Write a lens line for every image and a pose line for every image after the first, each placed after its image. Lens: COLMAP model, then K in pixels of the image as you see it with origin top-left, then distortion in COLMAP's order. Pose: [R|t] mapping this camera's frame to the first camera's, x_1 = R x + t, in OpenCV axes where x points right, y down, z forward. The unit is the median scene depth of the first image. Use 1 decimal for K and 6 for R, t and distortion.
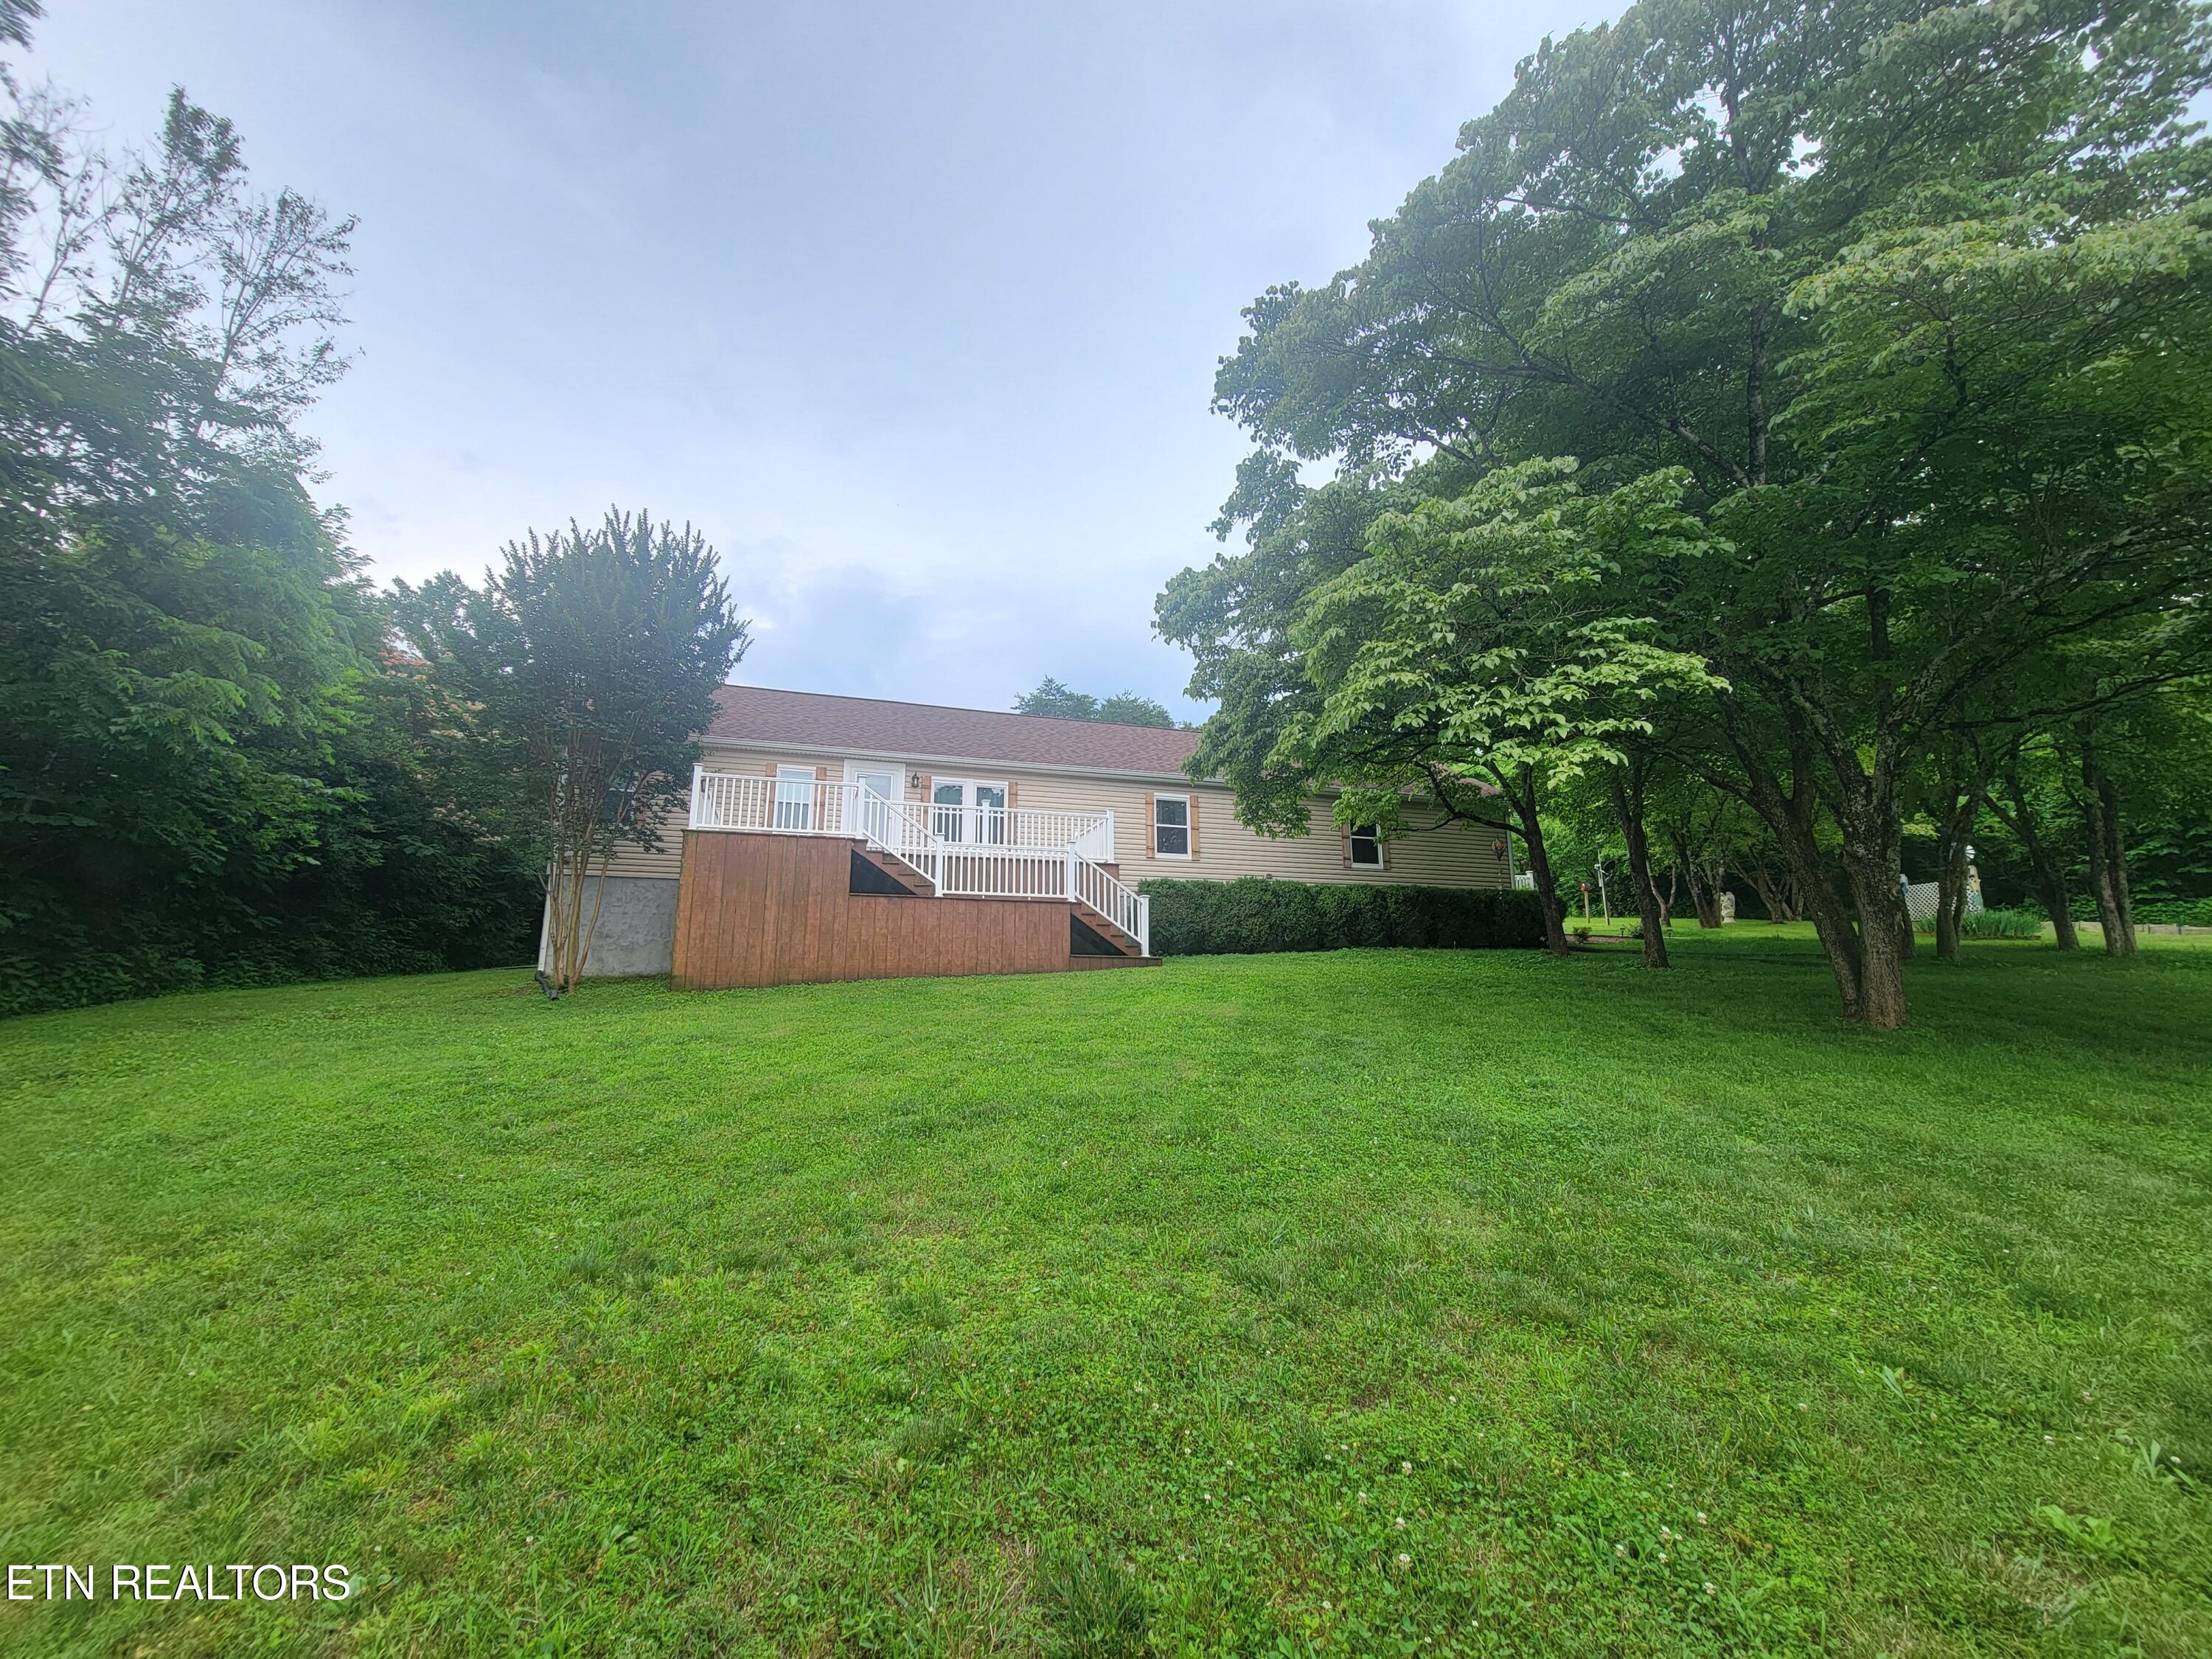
lens RADIAL K [[930.9, 0, 1106.0], [0, 930.9, 829.5], [0, 0, 1]] dist [0.001356, 0.000764]
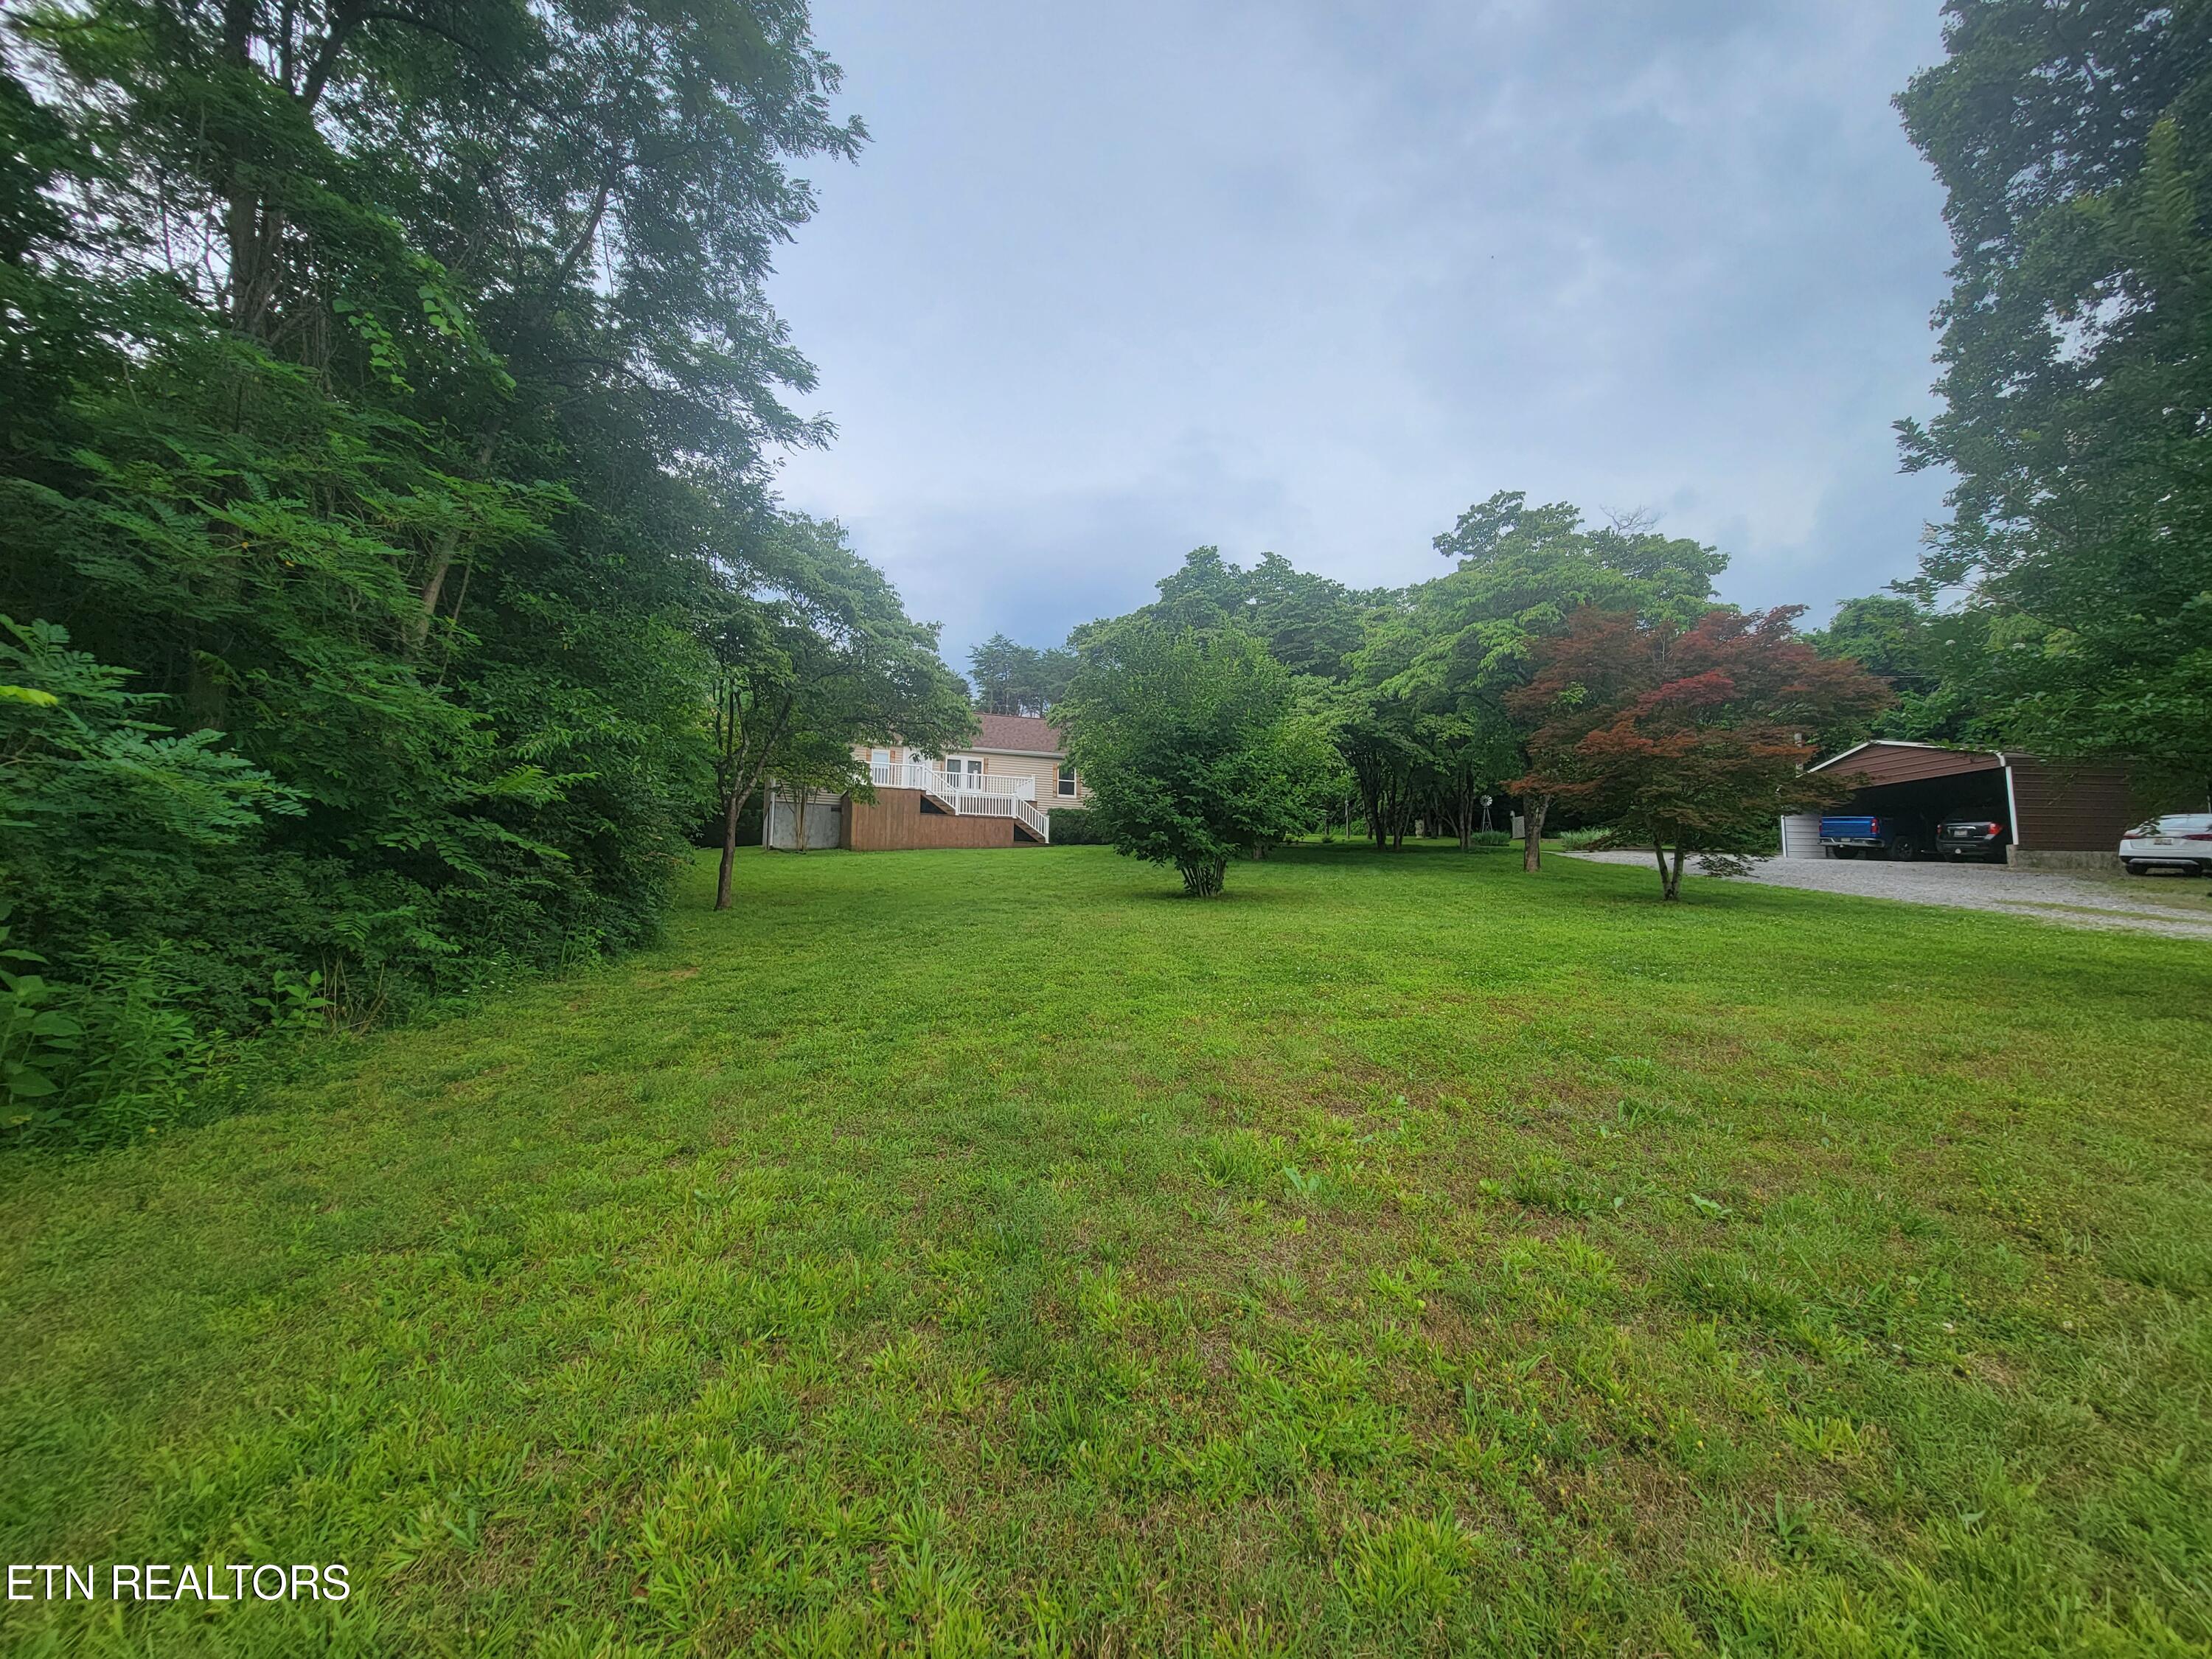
lens RADIAL K [[930.9, 0, 1106.0], [0, 930.9, 829.5], [0, 0, 1]] dist [0.001356, 0.000764]
pose [[0.998248, 0.011819, 0.057973, 0.046971], [-0.016462, 0.996637, 0.080270, -0.067758], [-0.056829, -0.081083, 0.995086, -1.078083]]
